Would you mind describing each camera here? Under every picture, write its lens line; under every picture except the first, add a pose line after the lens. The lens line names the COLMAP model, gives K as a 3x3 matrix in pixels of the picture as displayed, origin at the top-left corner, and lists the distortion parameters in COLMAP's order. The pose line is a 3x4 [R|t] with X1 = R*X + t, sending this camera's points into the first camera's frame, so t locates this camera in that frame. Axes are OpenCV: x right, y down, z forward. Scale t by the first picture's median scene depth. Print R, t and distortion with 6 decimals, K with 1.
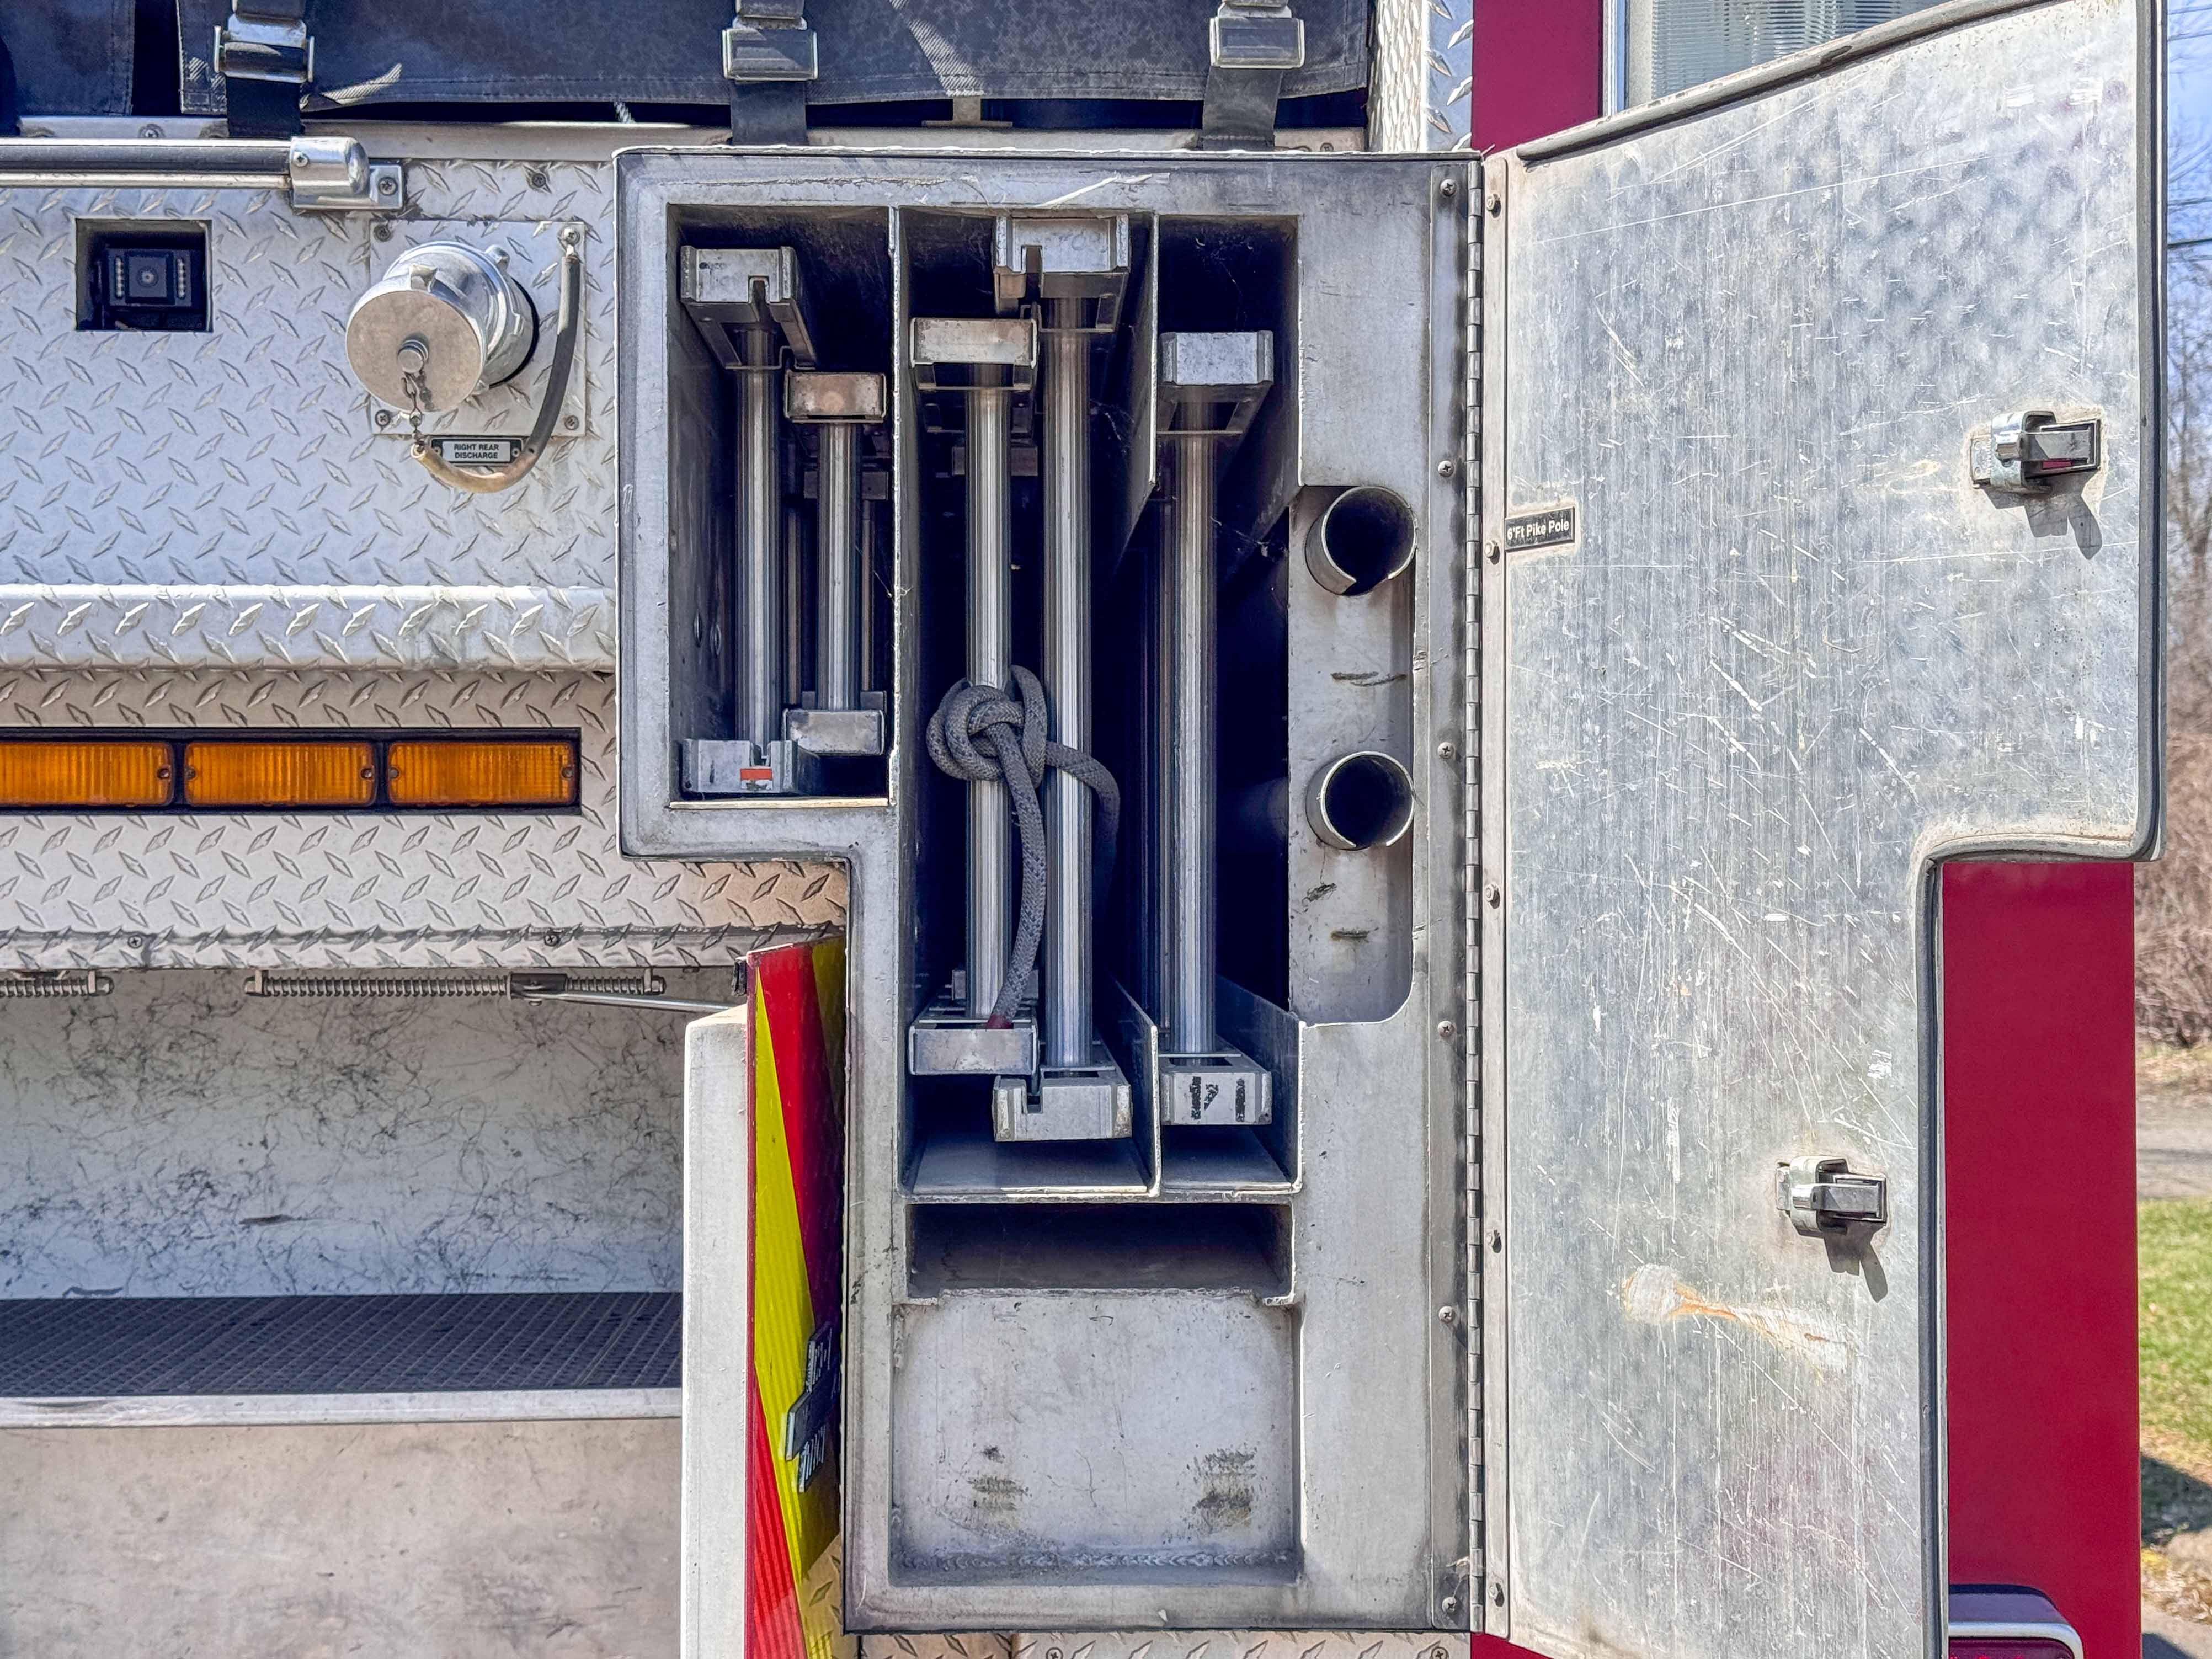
lens RADIAL K [[3135.1, 0, 1114.6], [0, 3135.1, 813.8], [0, 0, 1]] dist [0.142671, -0.088052]
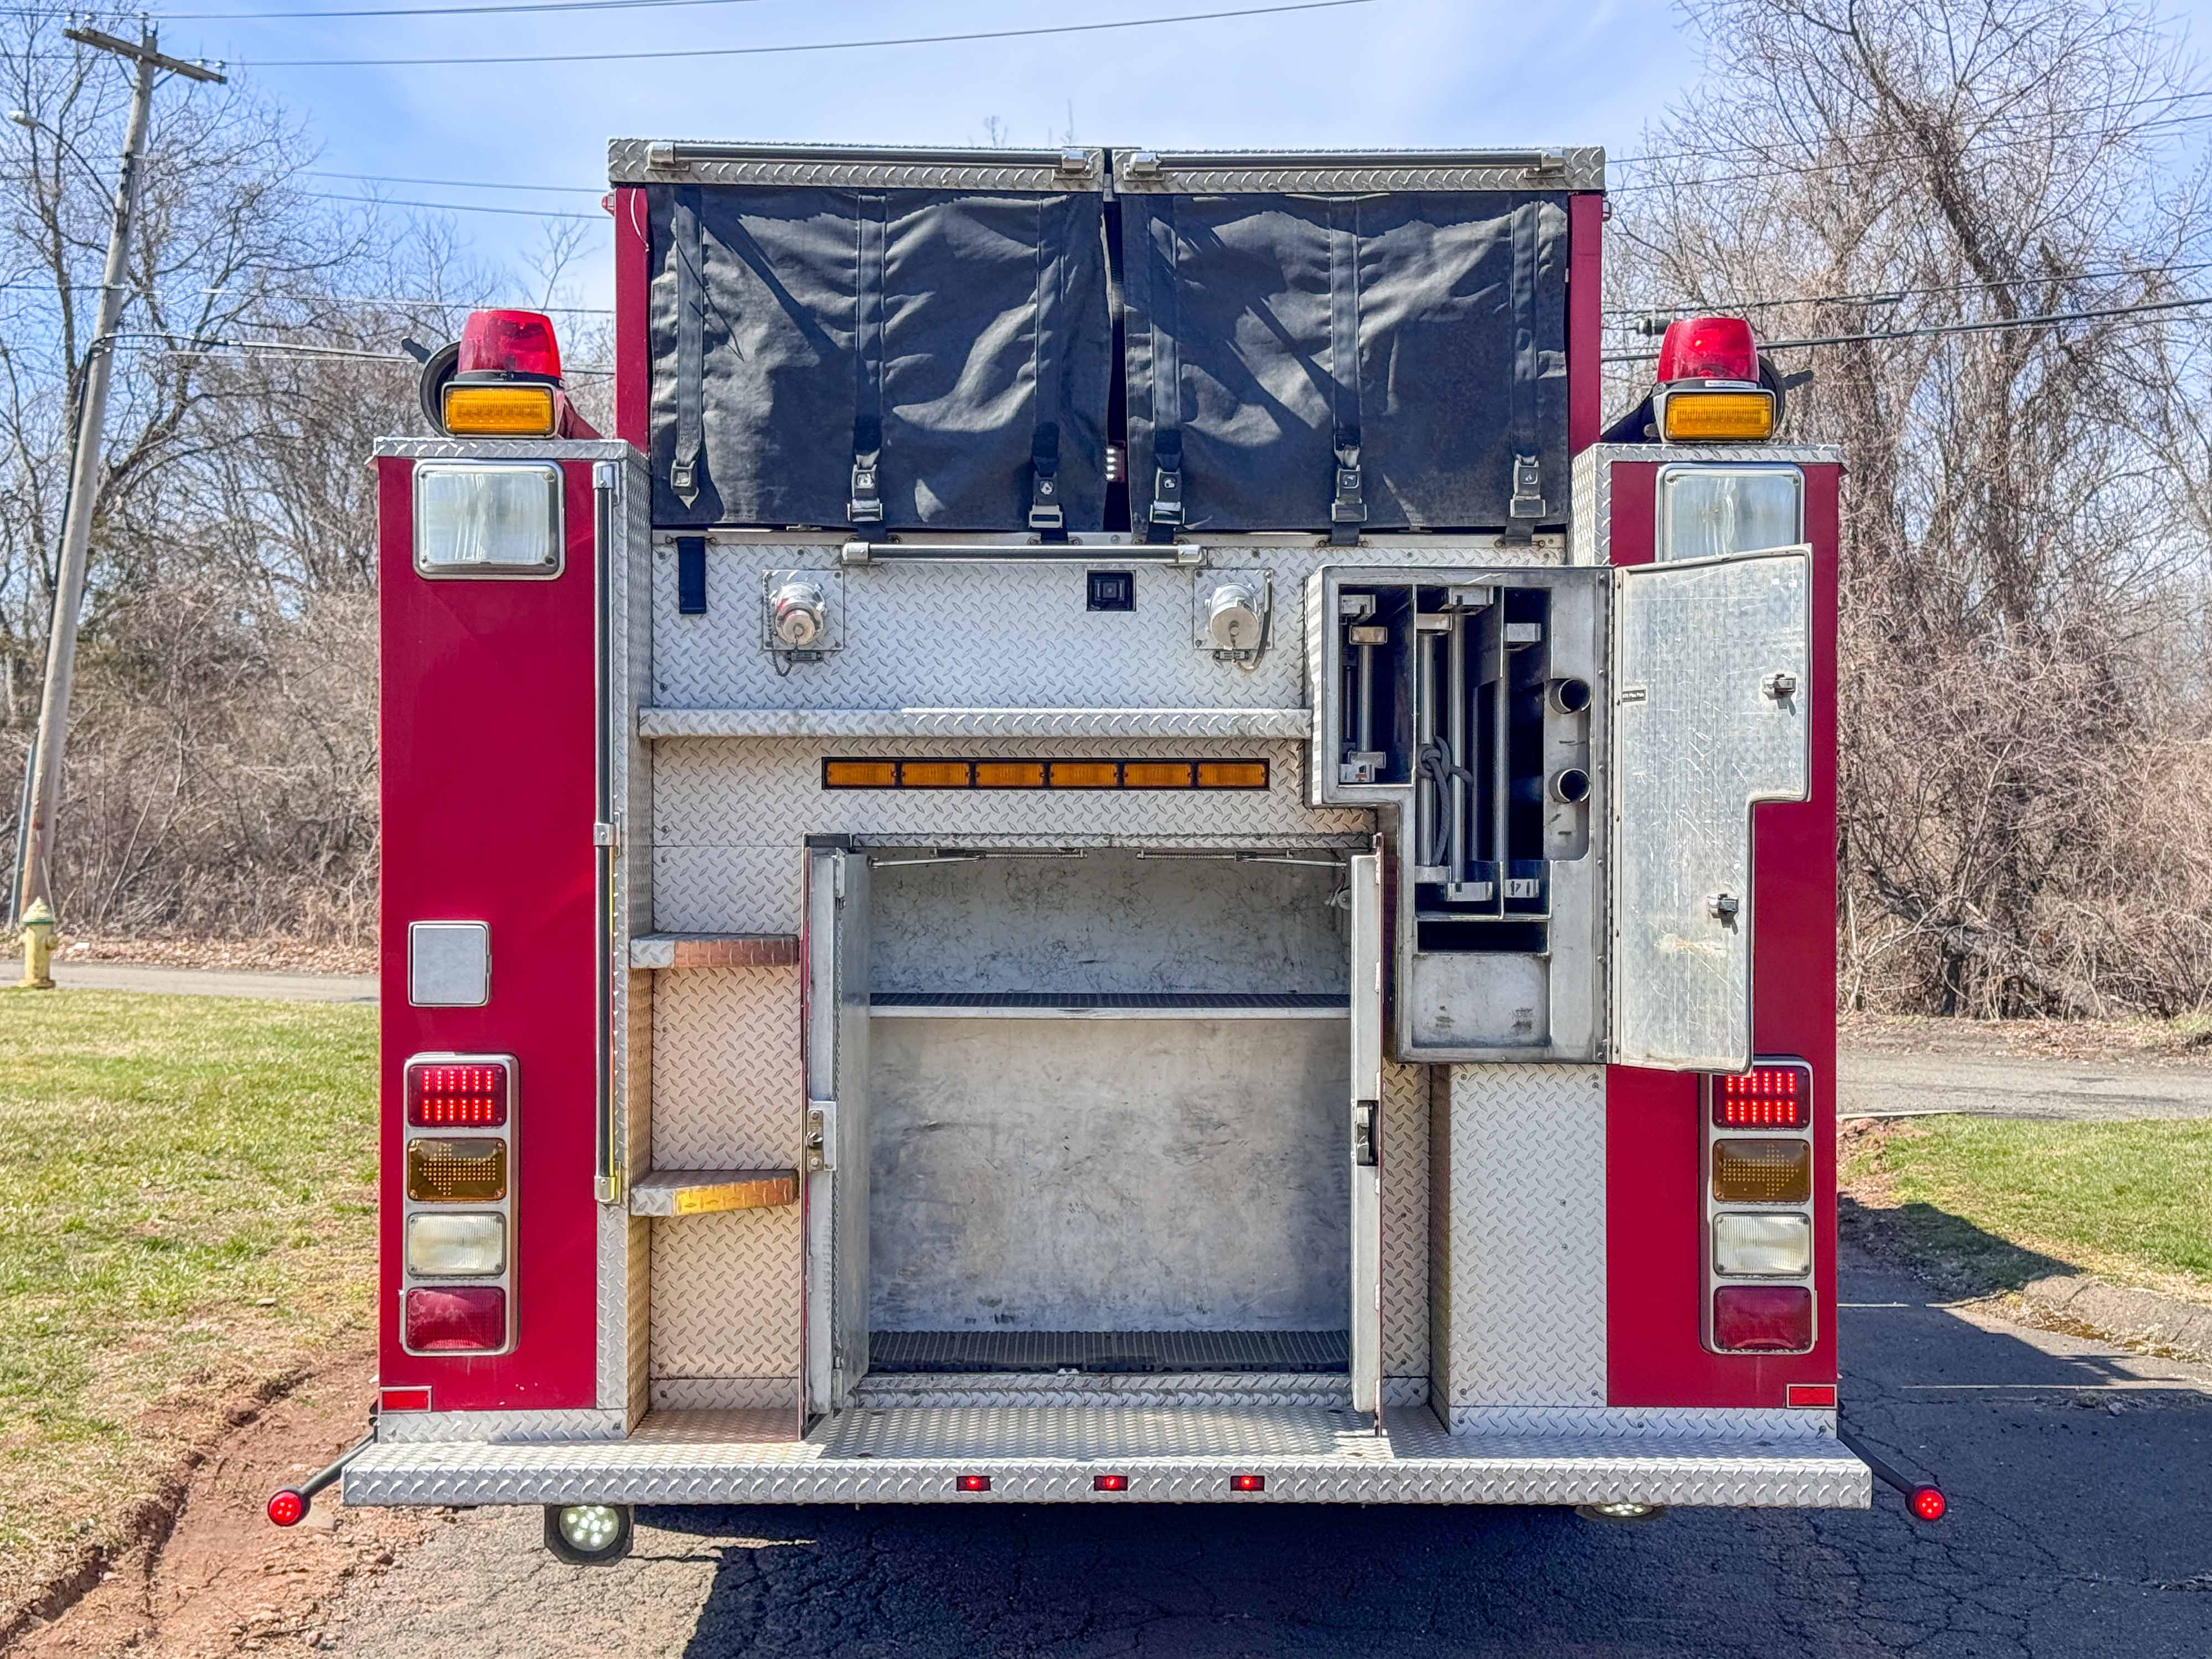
lens RADIAL K [[3158.1, 0, 1153.6], [0, 3158.1, 836.0], [0, 0, 1]] dist [0.154811, -0.164534]
pose [[0.999991, 0.003859, -0.001550, -0.287574], [-0.003847, 0.999966, 0.007361, 0.021114], [0.001578, -0.007355, 0.999972, -1.834562]]
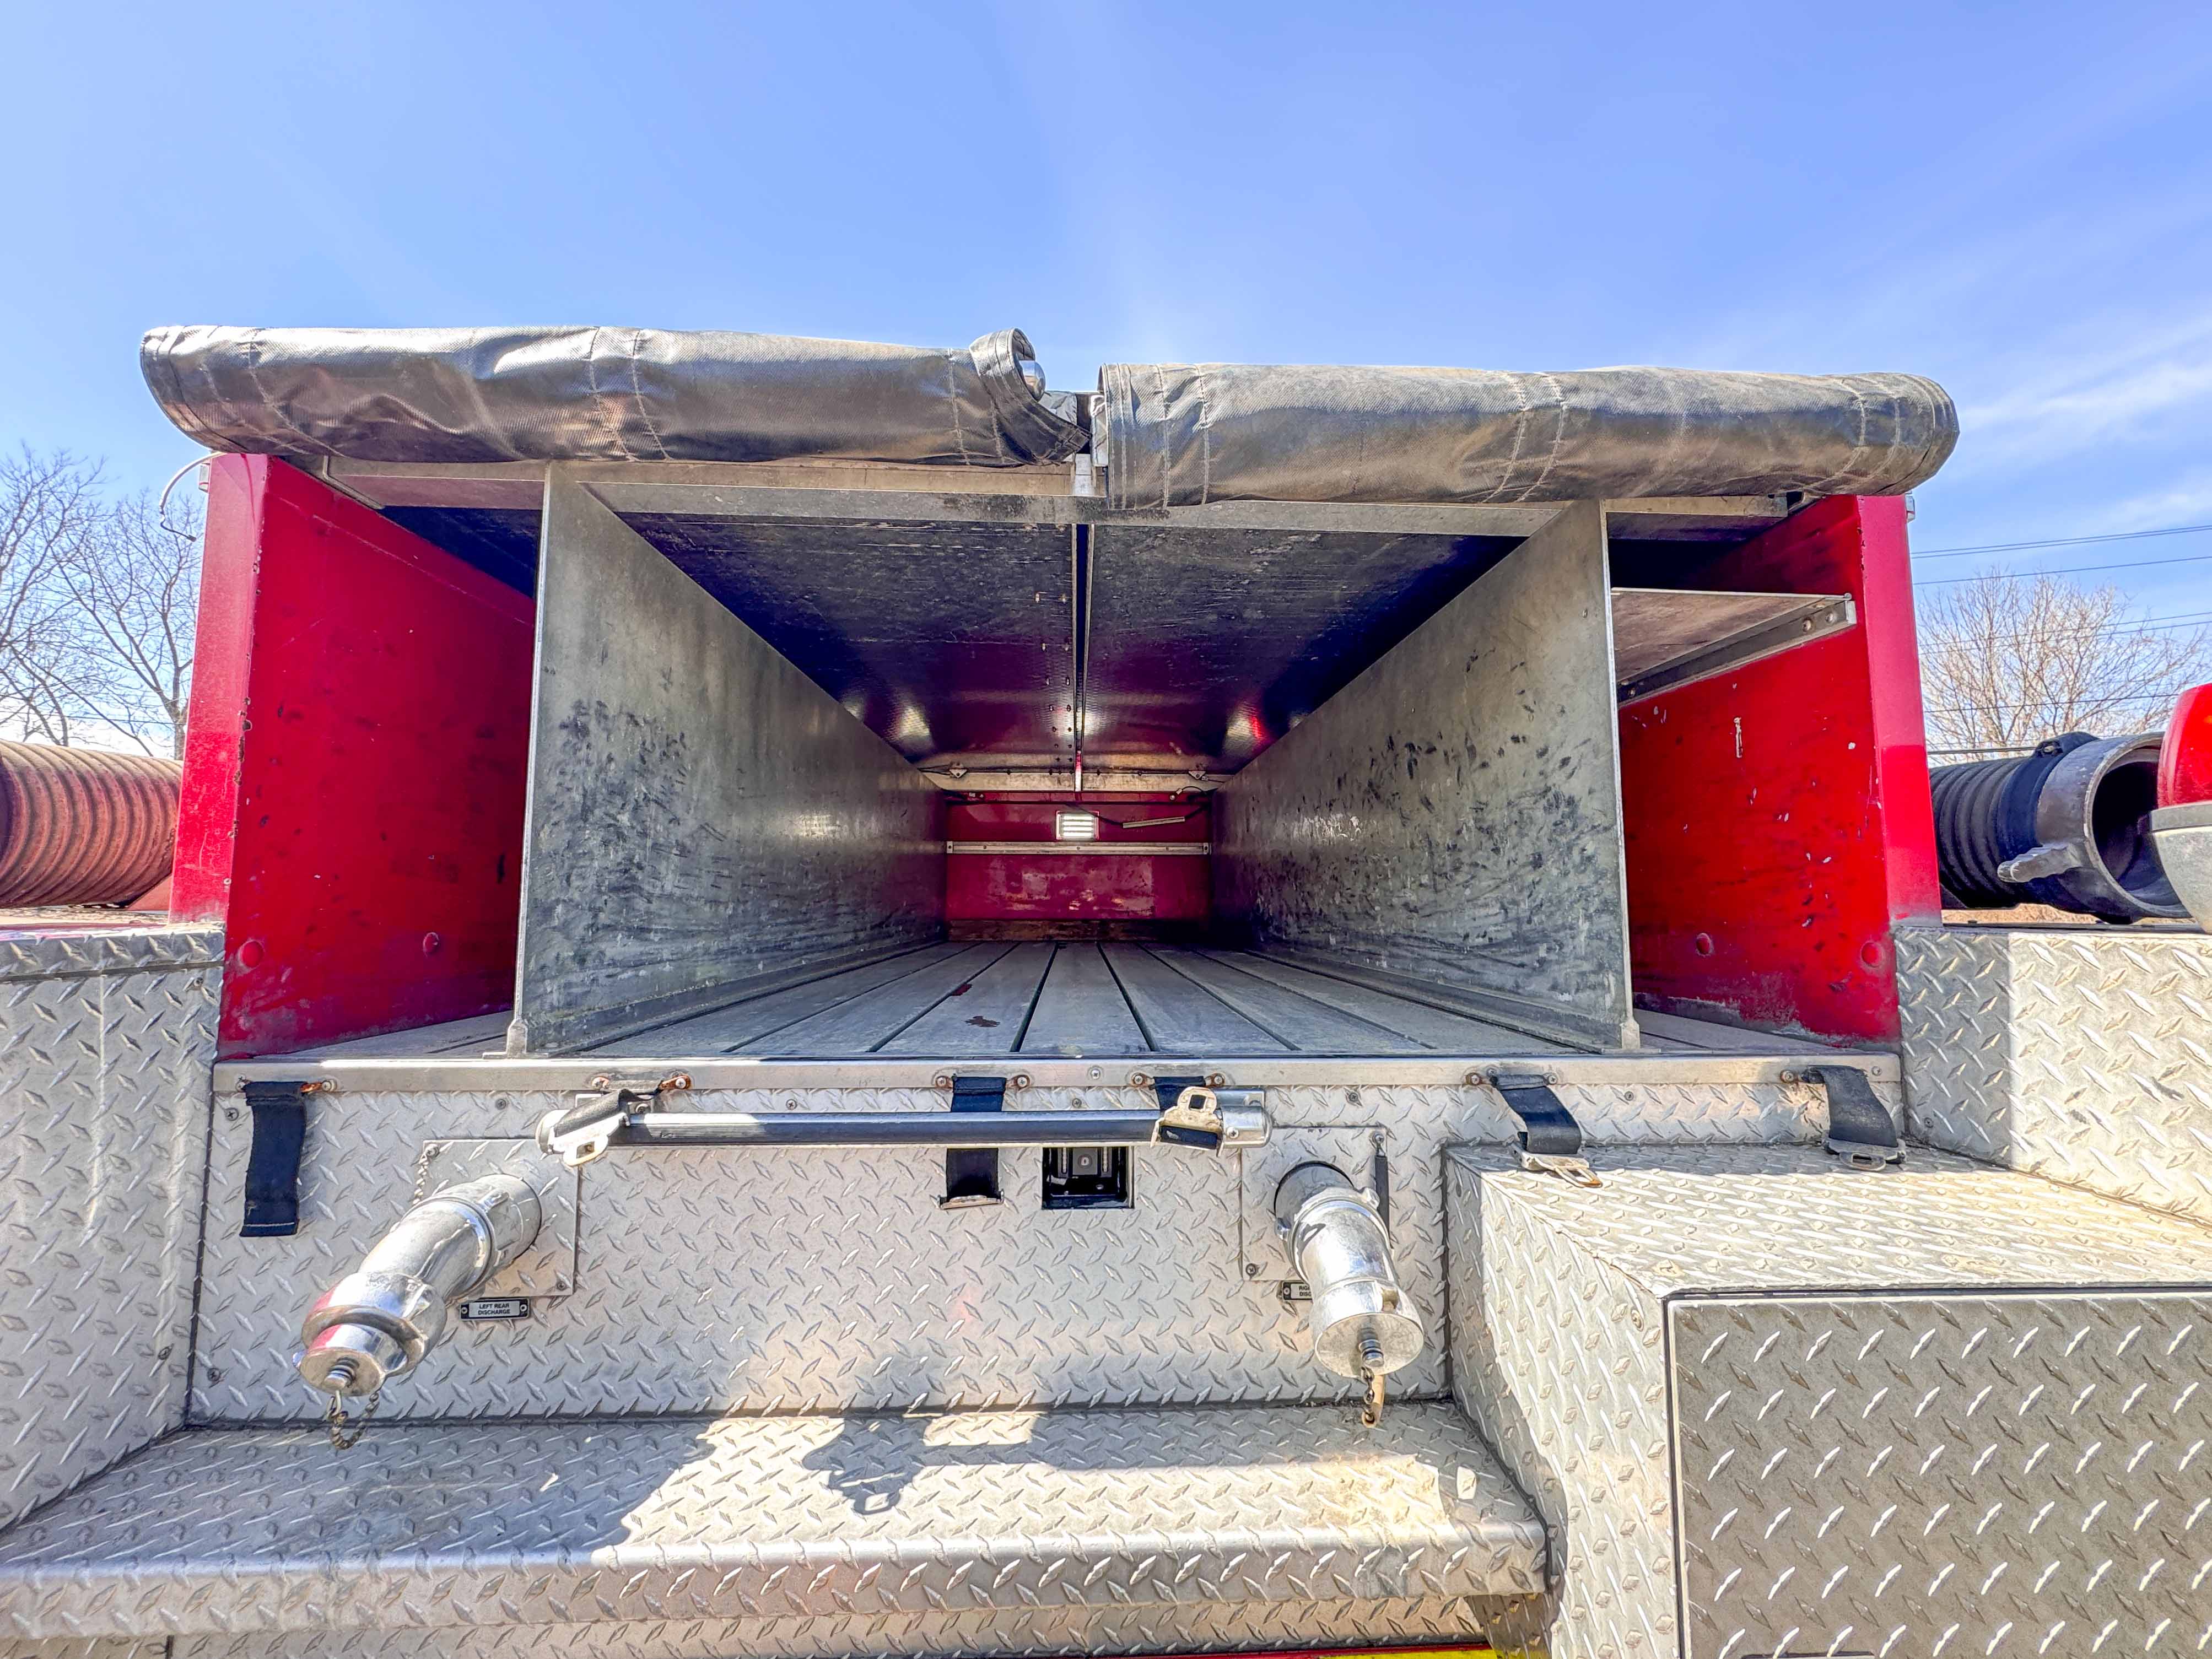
lens RADIAL K [[884.7, 0, 1106.0], [0, 884.7, 829.5], [0, 0, 1]] dist [-0.011551, -0.000014]
pose [[0.999972, 0.004745, 0.005704, -0.326097], [-0.004327, 0.997458, -0.071120, -0.321054], [-0.006027, 0.071094, 0.997451, 0.640097]]
